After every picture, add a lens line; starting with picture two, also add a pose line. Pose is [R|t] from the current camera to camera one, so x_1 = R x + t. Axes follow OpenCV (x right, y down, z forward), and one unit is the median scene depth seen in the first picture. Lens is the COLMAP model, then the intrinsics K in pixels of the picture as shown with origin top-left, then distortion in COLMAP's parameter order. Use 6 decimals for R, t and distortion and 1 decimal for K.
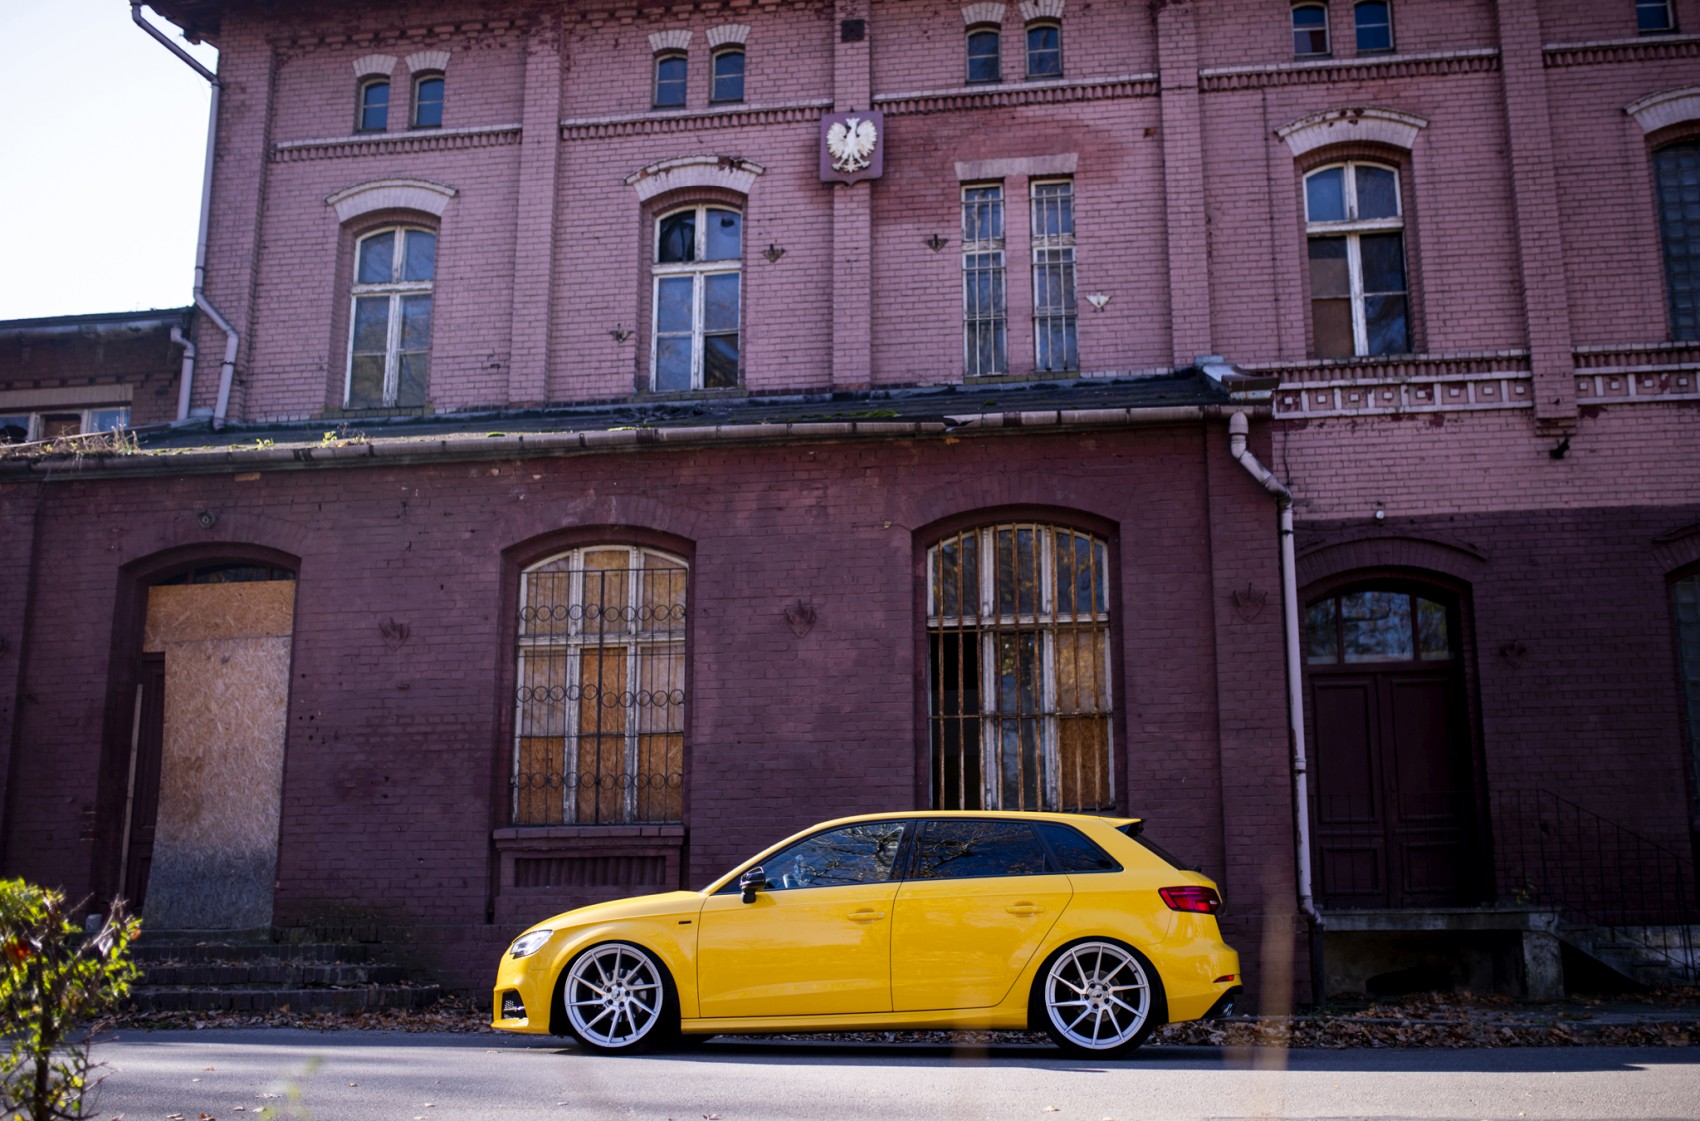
lens RADIAL K [[1801.3, 0, 925.1], [0, 1801.3, 448.9], [0, 0, 1]] dist [-0.042240, 0.000000]
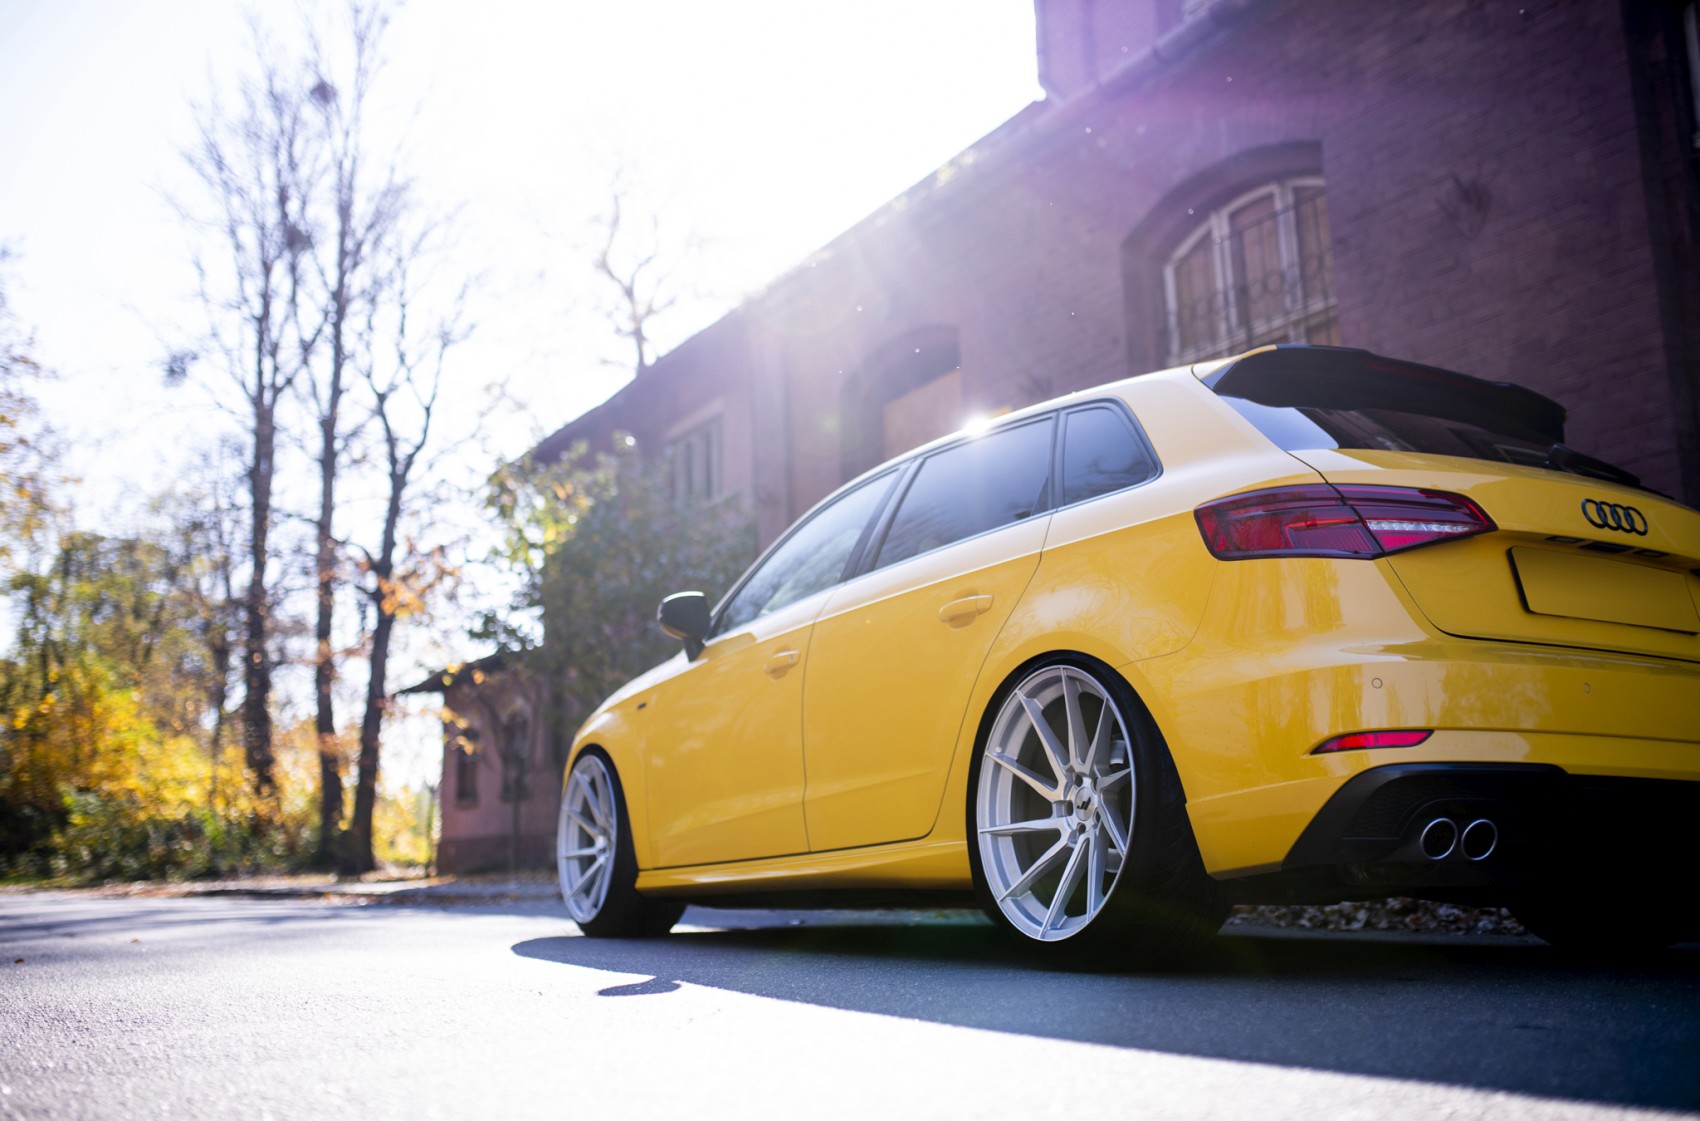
lens RADIAL K [[1801.3, 0, 854.2], [0, 1801.3, 490.7], [0, 0, 1]] dist [-0.042240, 0.000000]
pose [[0.590587, -0.170992, -0.788650, 0.245924], [0.228177, 0.972796, -0.040046, 0.157526], [0.774043, -0.156301, 0.613537, 0.476159]]
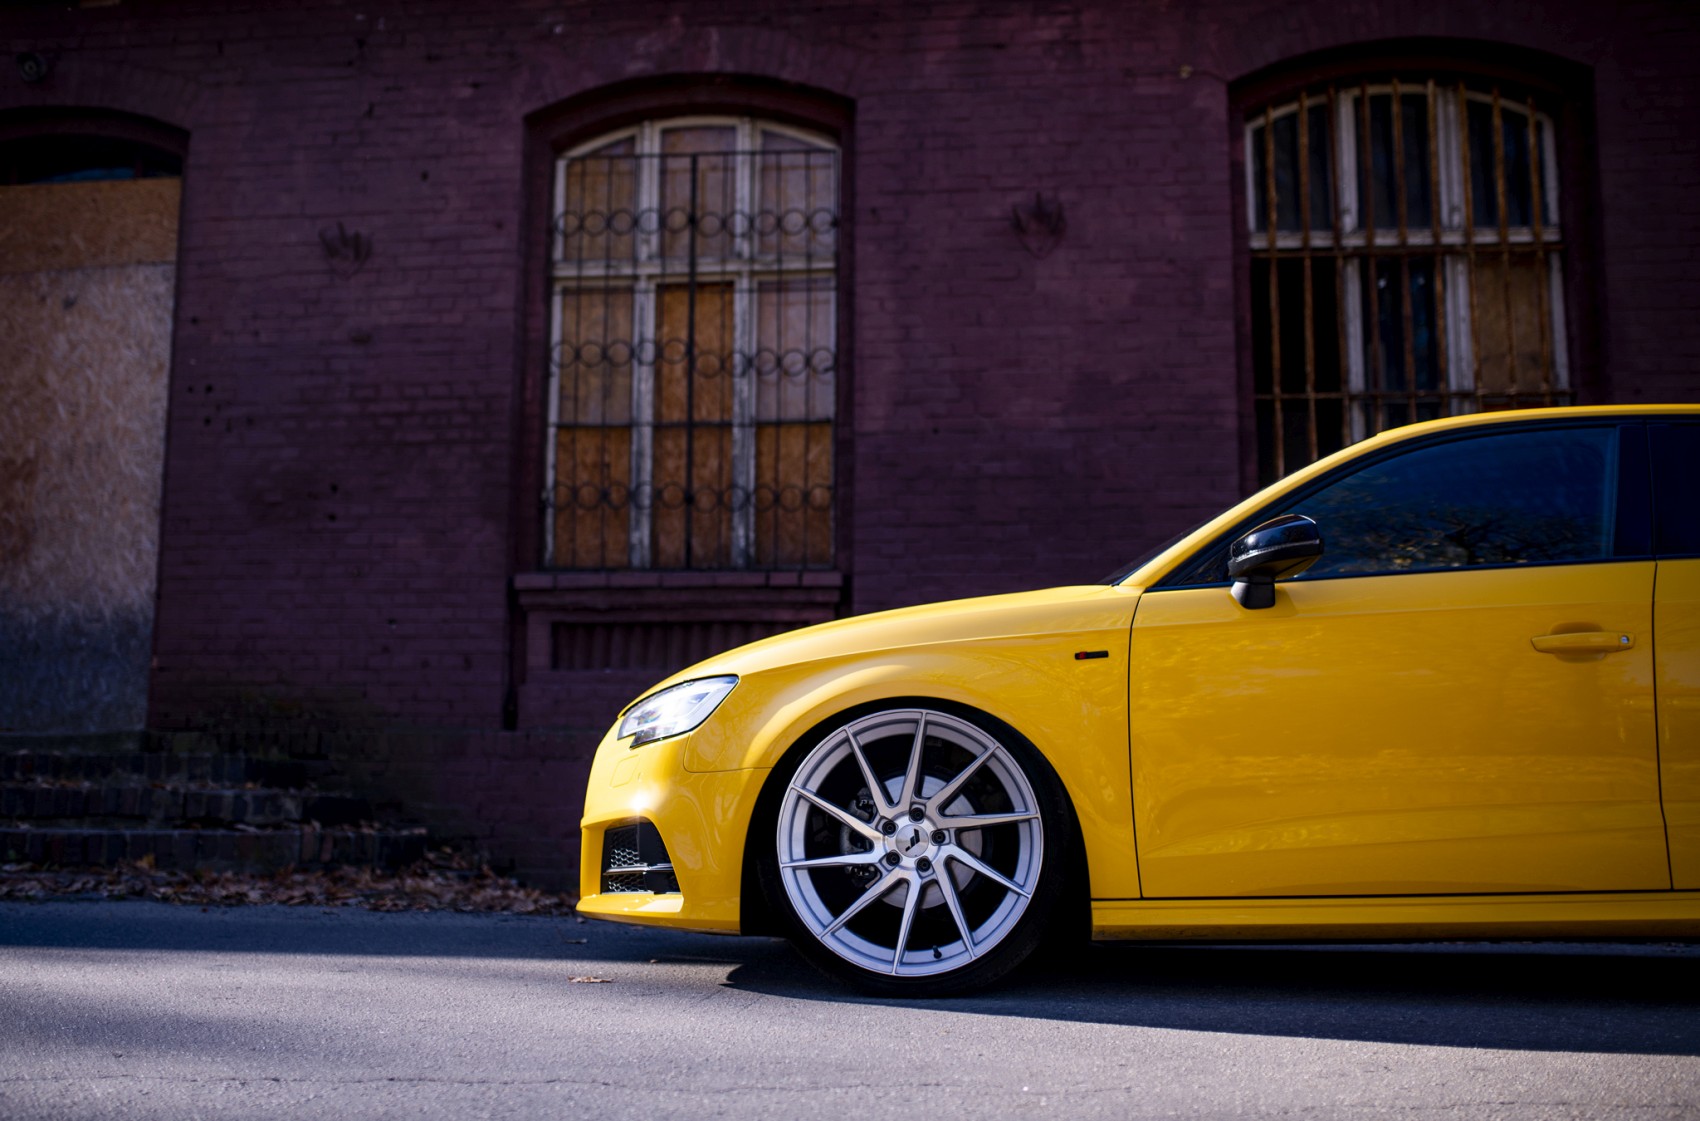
lens RADIAL K [[1801.3, 0, 872.4], [0, 1801.3, 519.9], [0, 0, 1]] dist [-0.042240, 0.000000]
pose [[0.999824, 0.017813, -0.005848, -0.116142], [-0.017094, 0.994230, 0.105895, 0.126088], [0.007701, -0.105777, 0.994360, 0.400875]]
